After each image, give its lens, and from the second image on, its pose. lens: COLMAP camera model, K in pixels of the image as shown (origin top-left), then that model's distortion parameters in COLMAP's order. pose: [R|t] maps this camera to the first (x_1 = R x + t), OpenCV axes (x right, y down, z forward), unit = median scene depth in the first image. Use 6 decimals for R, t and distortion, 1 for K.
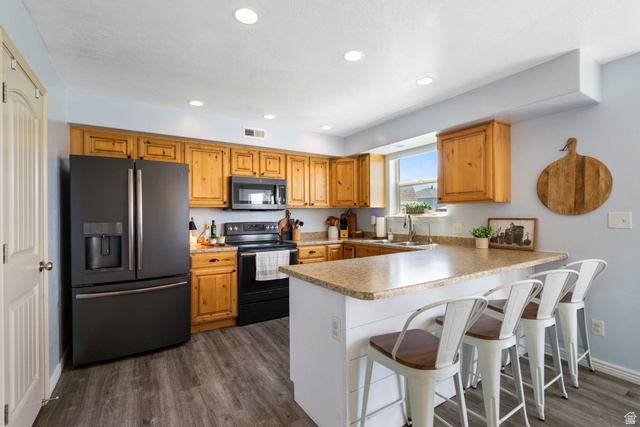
lens RADIAL K [[297.8, 0, 318.6], [0, 297.8, 212.4], [0, 0, 1]] dist [-0.000398, 0.000552]
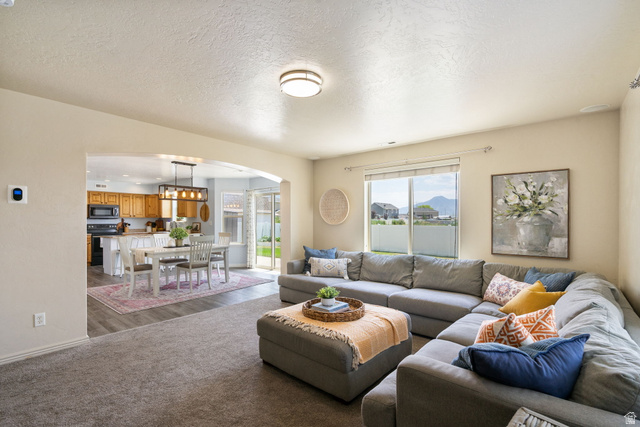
lens RADIAL K [[297.8, 0, 316.9], [0, 297.8, 219.2], [0, 0, 1]] dist [-0.000398, 0.000552]
pose [[0.958534, 0.008097, 0.284862, 0.728270], [-0.011090, 0.999899, 0.008898, -0.042943], [-0.284761, -0.011689, 0.958527, -1.692309]]
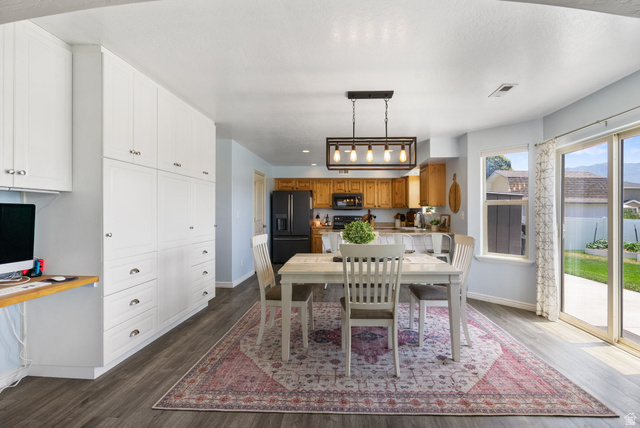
lens RADIAL K [[297.8, 0, 331.2], [0, 297.8, 213.2], [0, 0, 1]] dist [-0.000398, 0.000552]
pose [[0.810979, 0.011307, -0.584966, 0.880066], [-0.004278, 0.999901, 0.013396, -0.009566], [0.585059, -0.008361, 0.810948, -0.681515]]
